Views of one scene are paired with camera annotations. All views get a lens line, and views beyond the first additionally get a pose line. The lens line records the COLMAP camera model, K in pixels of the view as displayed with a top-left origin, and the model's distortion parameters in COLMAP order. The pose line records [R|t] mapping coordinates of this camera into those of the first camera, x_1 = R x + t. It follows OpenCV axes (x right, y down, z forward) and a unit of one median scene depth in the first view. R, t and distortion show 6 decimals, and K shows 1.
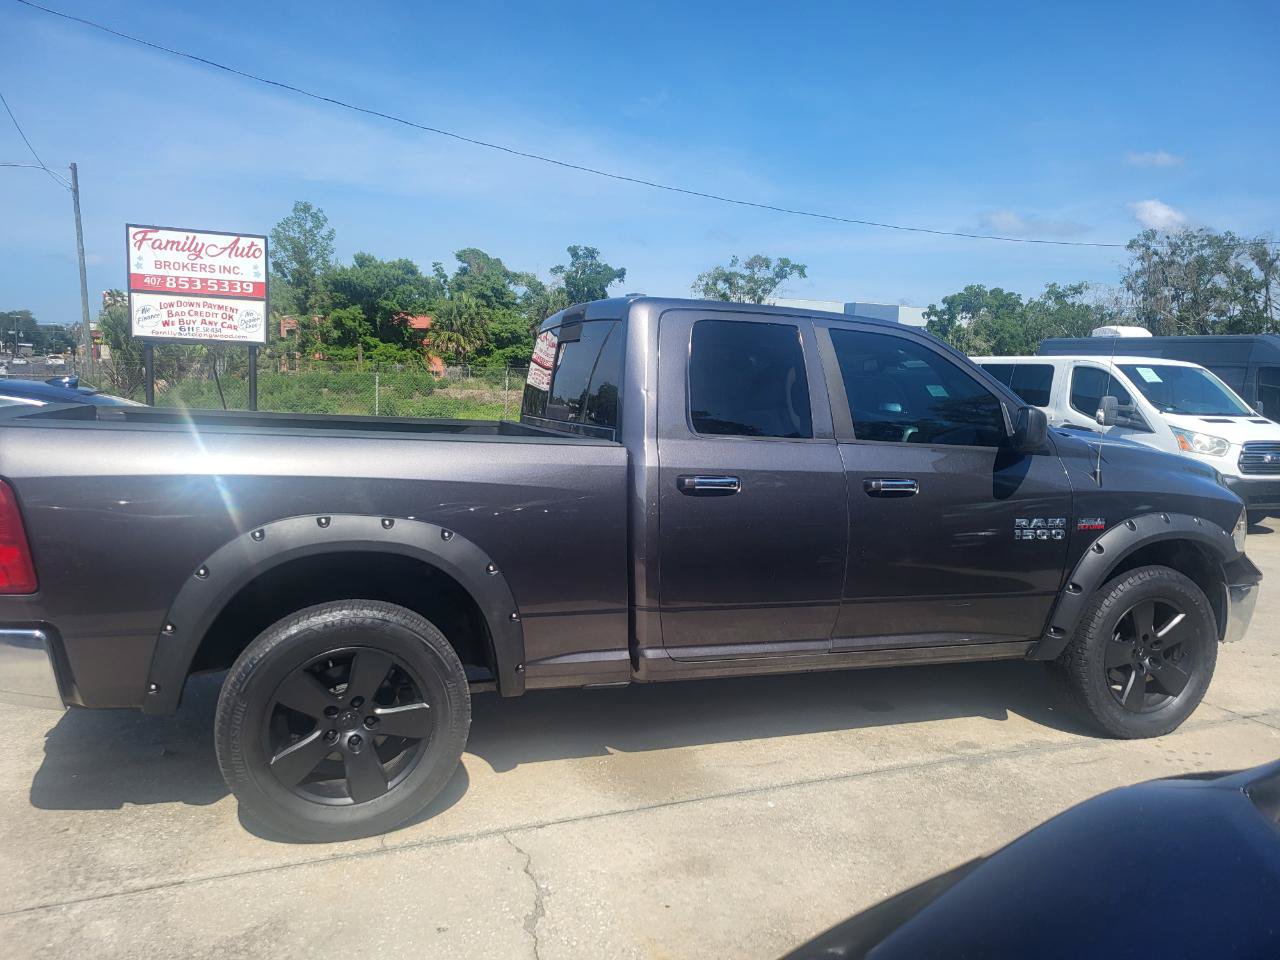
lens RADIAL K [[958.7, 0, 637.5], [0, 958.7, 488.4], [0, 0, 1]] dist [0.044516, -0.026565]
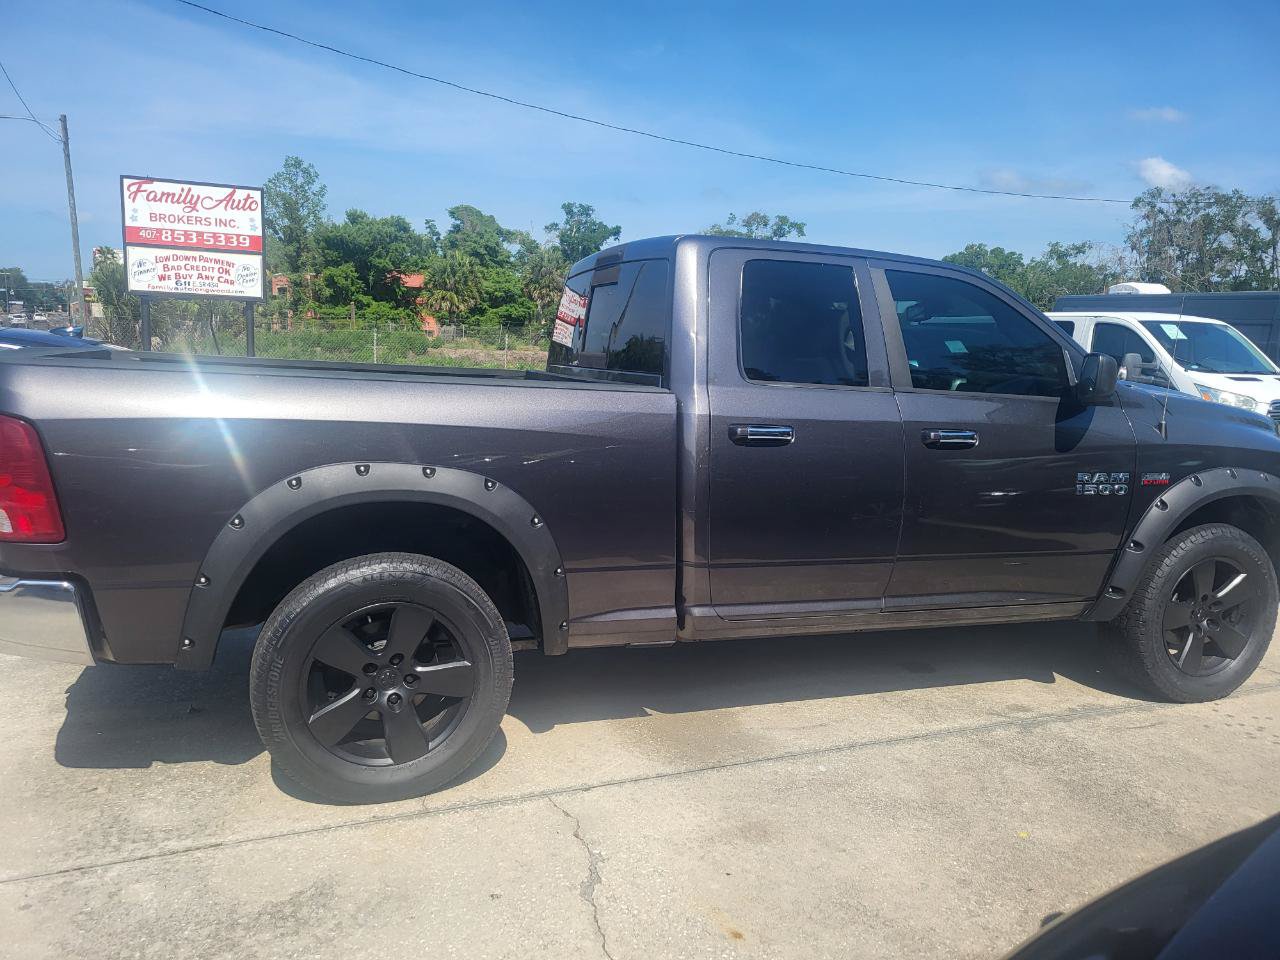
lens RADIAL K [[958.7, 0, 622.7], [0, 958.7, 491.3], [0, 0, 1]] dist [0.044516, -0.026565]
pose [[0.999962, 0.004861, -0.007198, -0.044335], [-0.004546, 0.999061, 0.043086, 0.009716], [0.007401, -0.043052, 0.999045, 0.041736]]
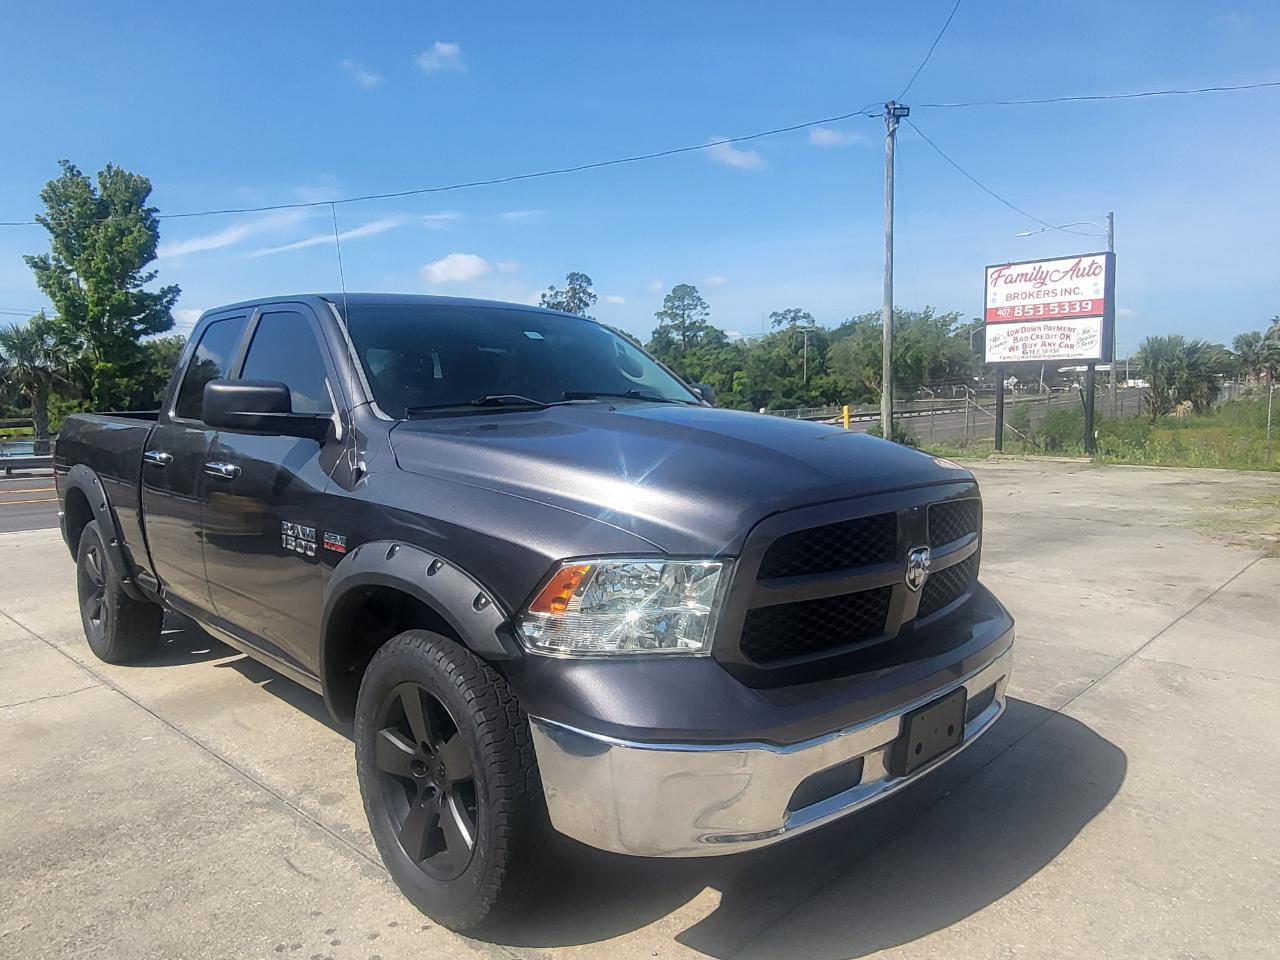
lens RADIAL K [[864.8, 0, 632.4], [0, 864.8, 477.5], [0, 0, 1]] dist [0.006997, -0.005132]
pose [[0.409051, 0.043704, -0.911464, 1.057355], [-0.071685, 0.997305, 0.015649, -0.032427], [0.909691, 0.058937, 0.411082, 0.878741]]
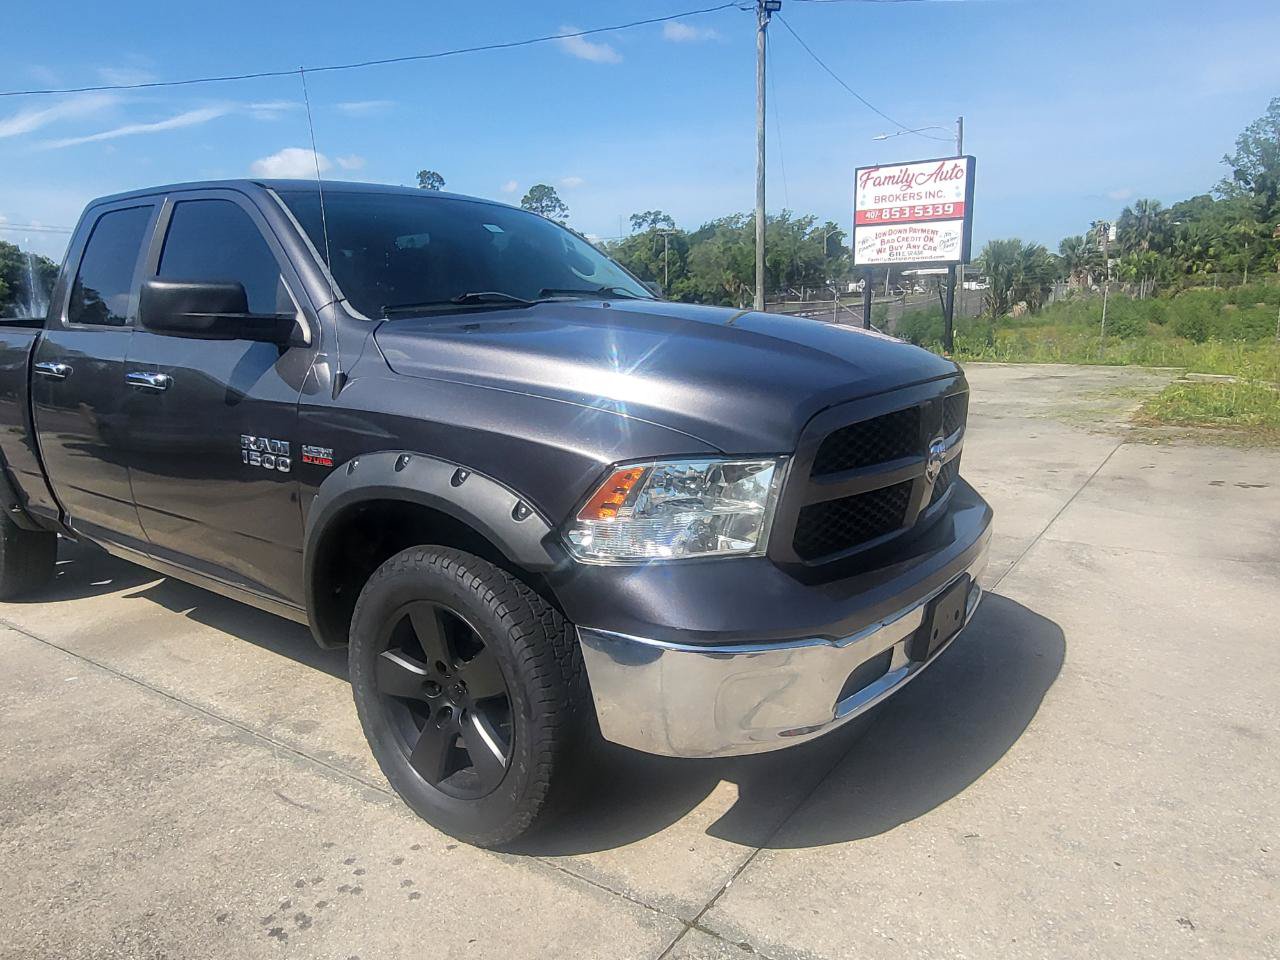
lens RADIAL K [[864.8, 0, 626.8], [0, 864.8, 468.2], [0, 0, 1]] dist [0.006997, -0.005132]
pose [[0.543287, 0.113947, -0.831778, 0.992628], [-0.051158, 0.993399, 0.102674, -0.022056], [0.837987, -0.013229, 0.545530, 0.807225]]
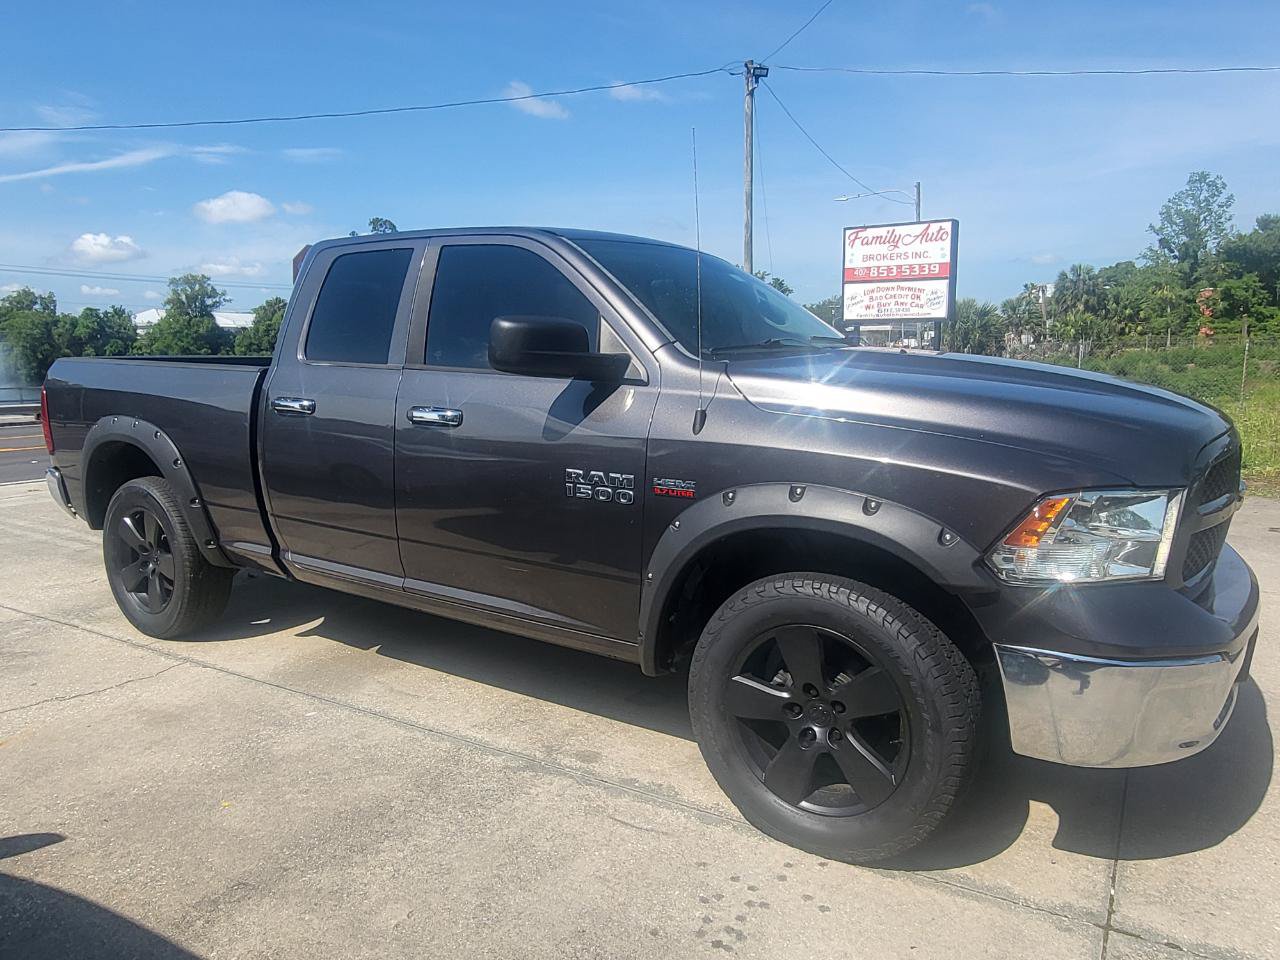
lens RADIAL K [[864.8, 0, 625.3], [0, 864.8, 469.7], [0, 0, 1]] dist [0.006997, -0.005132]
pose [[0.592239, 0.073178, -0.802432, 0.874016], [-0.063030, 0.997023, 0.044404, 0.000385], [0.803293, 0.024280, 0.595089, 0.576108]]
